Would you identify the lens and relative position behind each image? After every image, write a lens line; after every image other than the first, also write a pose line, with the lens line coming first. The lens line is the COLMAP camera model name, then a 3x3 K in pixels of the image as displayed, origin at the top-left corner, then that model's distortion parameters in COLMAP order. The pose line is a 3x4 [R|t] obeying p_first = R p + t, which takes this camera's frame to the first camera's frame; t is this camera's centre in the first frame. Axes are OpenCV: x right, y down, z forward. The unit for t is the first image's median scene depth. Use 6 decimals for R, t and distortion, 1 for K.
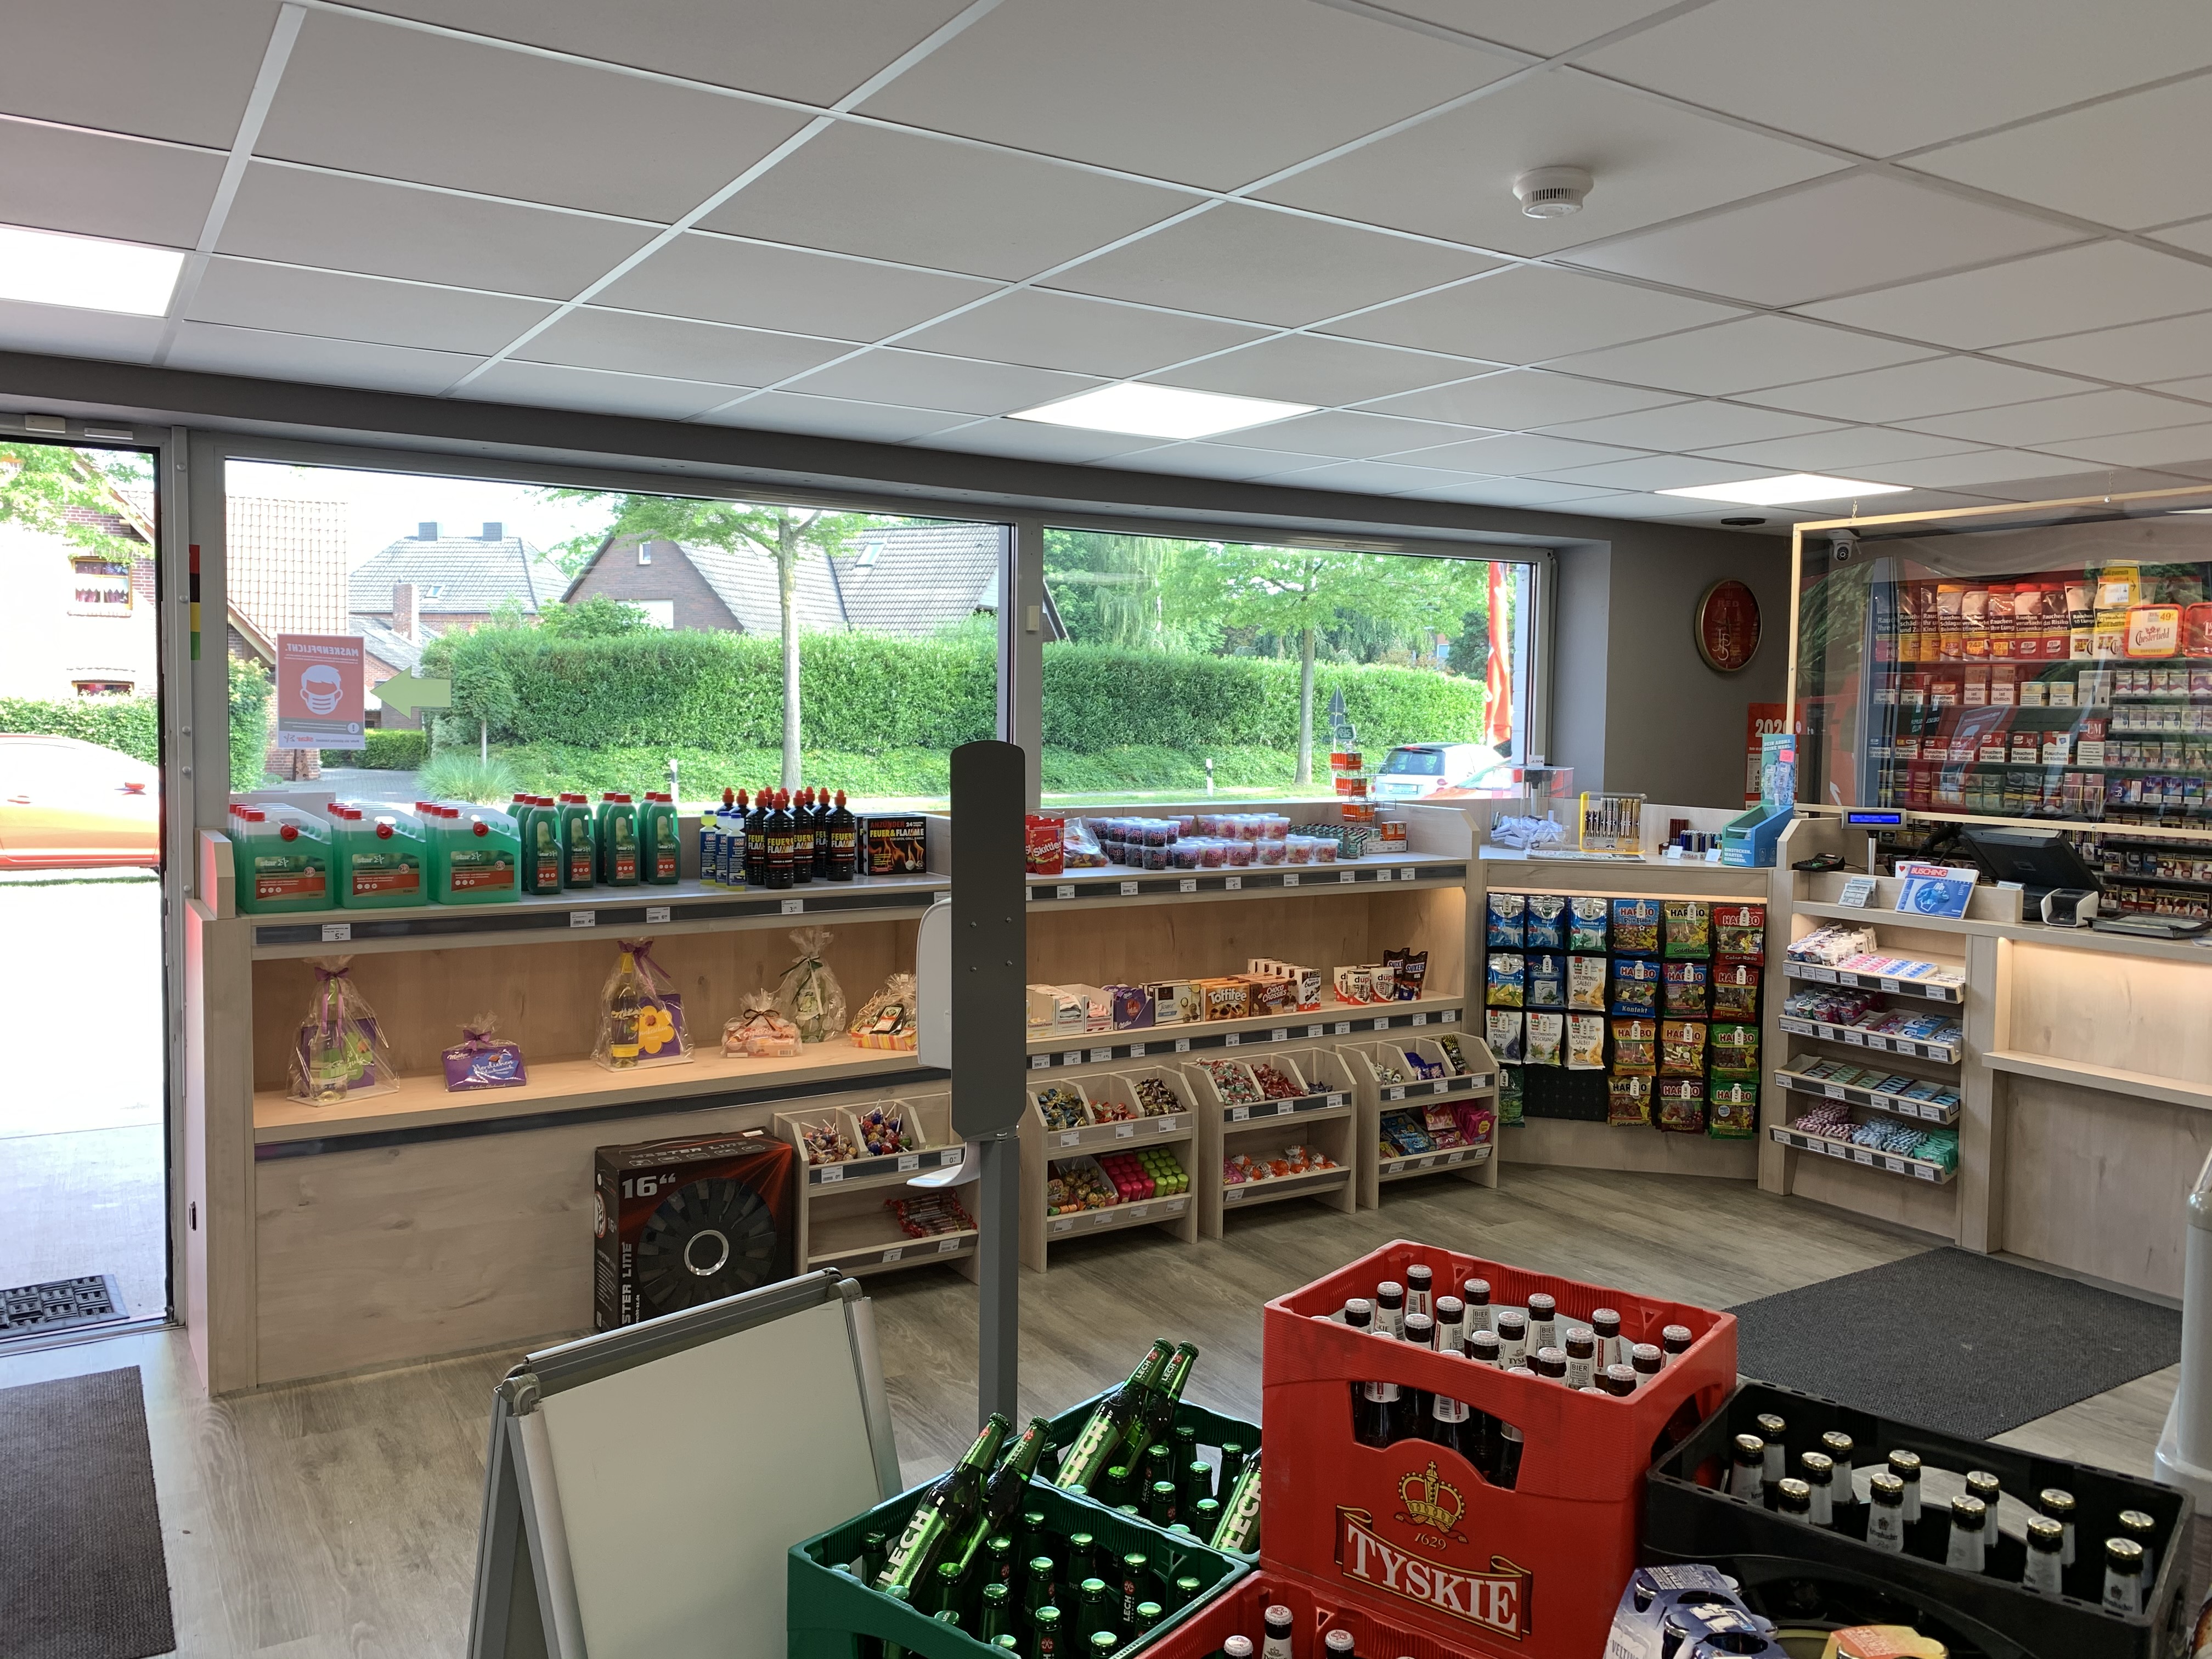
lens RADIAL K [[1681.2, 0, 1098.3], [0, 1681.2, 815.1], [0, 0, 1]] dist [0.007458, -0.002995]
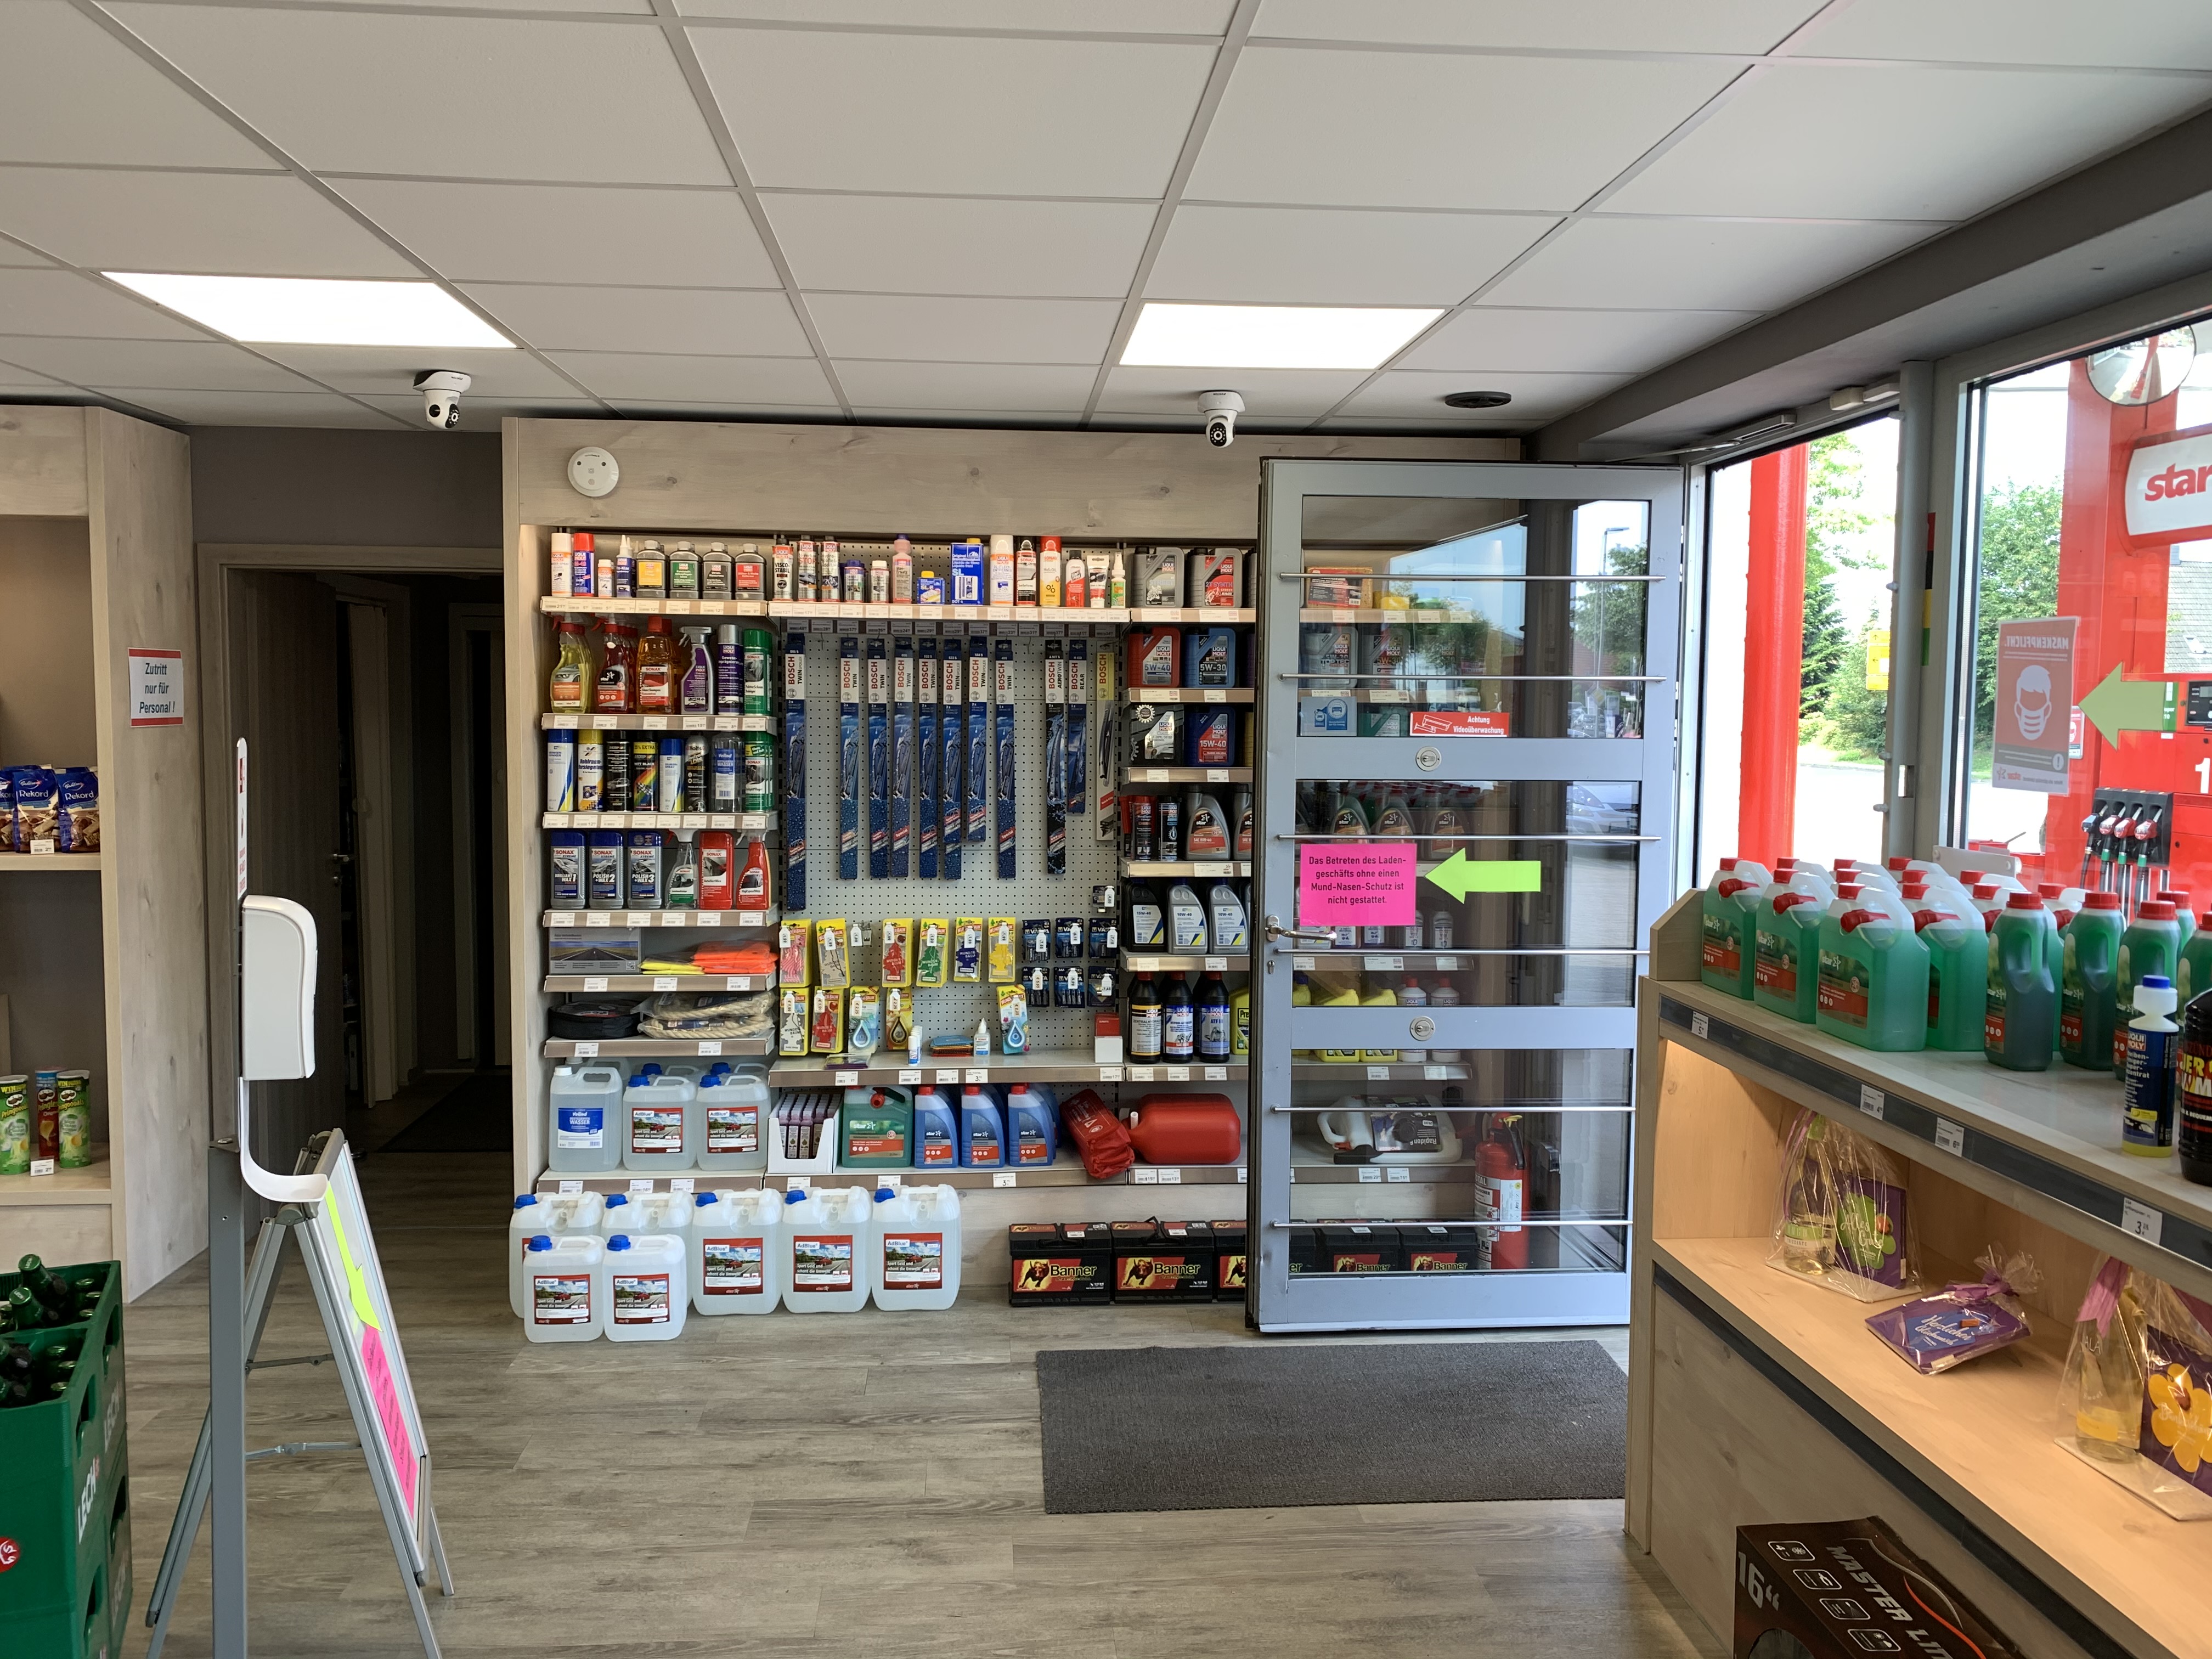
lens RADIAL K [[1681.2, 0, 1098.3], [0, 1681.2, 815.1], [0, 0, 1]] dist [0.007458, -0.002995]
pose [[-0.467936, 0.042175, -0.882756, 2.301280], [-0.068056, 0.994175, 0.083574, -0.471318], [0.881138, 0.099184, -0.462340, 7.650089]]
